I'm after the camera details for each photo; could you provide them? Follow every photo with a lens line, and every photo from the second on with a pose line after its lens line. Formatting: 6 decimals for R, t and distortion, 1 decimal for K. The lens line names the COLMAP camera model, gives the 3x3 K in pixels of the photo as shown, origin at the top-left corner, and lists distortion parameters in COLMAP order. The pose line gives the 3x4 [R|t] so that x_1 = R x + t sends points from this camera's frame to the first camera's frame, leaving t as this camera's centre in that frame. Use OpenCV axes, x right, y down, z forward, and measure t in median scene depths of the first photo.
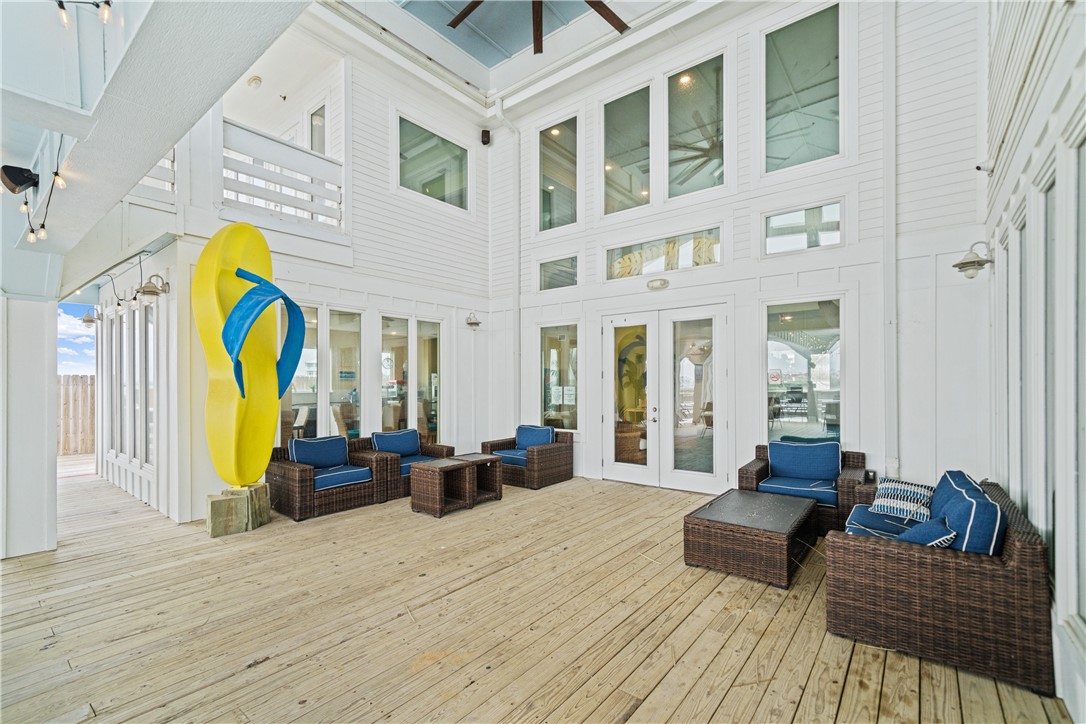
lens RADIAL K [[478.6, 0, 544.8], [0, 478.6, 367.7], [0, 0, 1]] dist [0.000454, 0.000285]
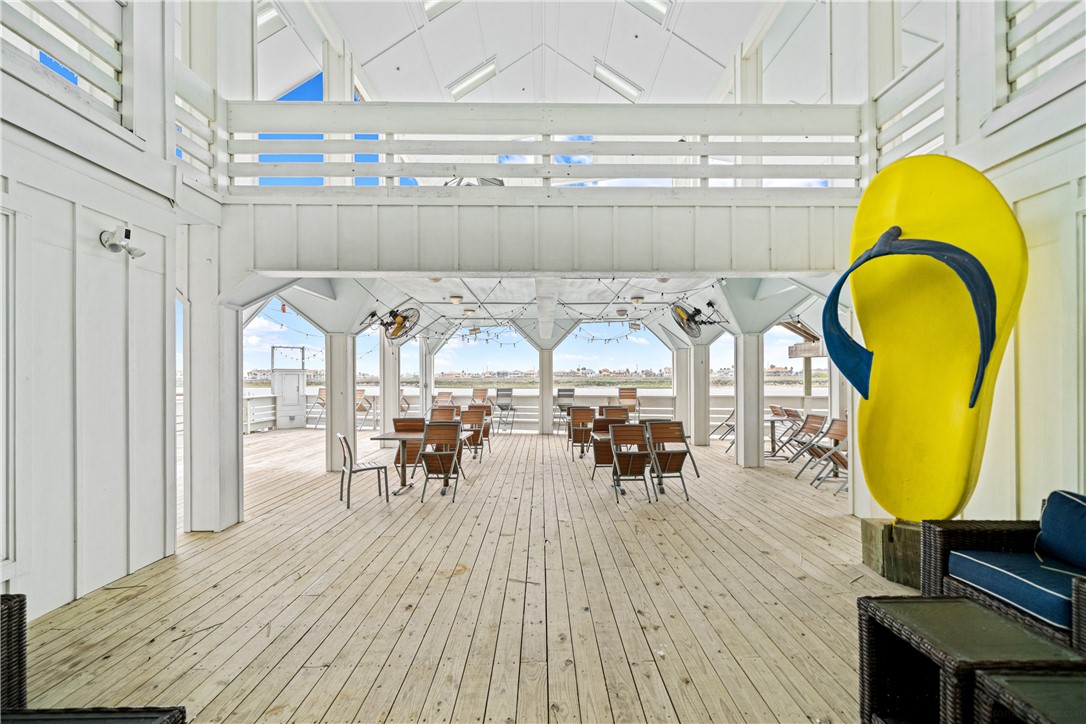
lens RADIAL K [[478.6, 0, 544.8], [0, 478.6, 367.7], [0, 0, 1]] dist [0.000454, 0.000285]
pose [[-0.781641, -0.003161, -0.623720, 0.340752], [0.021863, 0.999234, -0.032462, 0.034431], [0.623345, -0.039010, -0.780973, 1.676416]]
